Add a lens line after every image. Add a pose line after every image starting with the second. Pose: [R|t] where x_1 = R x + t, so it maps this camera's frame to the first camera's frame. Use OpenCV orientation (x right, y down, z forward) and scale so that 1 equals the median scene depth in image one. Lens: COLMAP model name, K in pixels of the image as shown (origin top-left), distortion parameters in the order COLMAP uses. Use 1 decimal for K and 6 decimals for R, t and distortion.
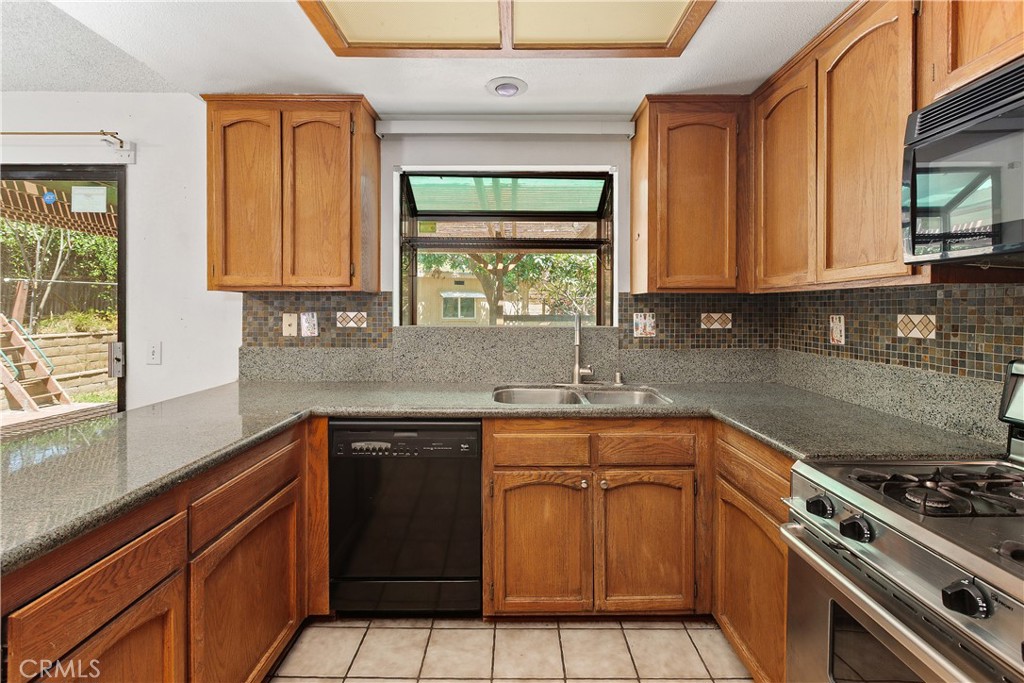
lens RADIAL K [[473.3, 0, 516.4], [0, 473.3, 308.8], [0, 0, 1]] dist [0.001493, -0.000432]
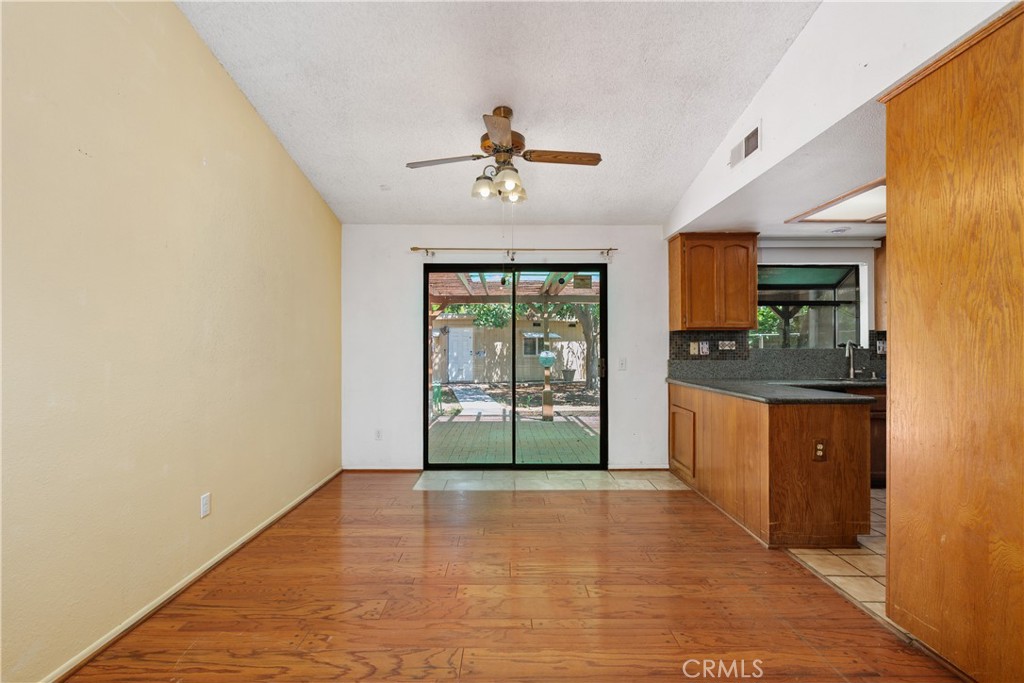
lens RADIAL K [[473.3, 0, 510.7], [0, 473.3, 344.9], [0, 0, 1]] dist [0.001493, -0.000432]
pose [[0.999963, -0.004767, 0.007108, -1.218659], [0.004845, 0.999929, -0.010917, 0.037388], [-0.007056, 0.010951, 0.999915, -0.869884]]
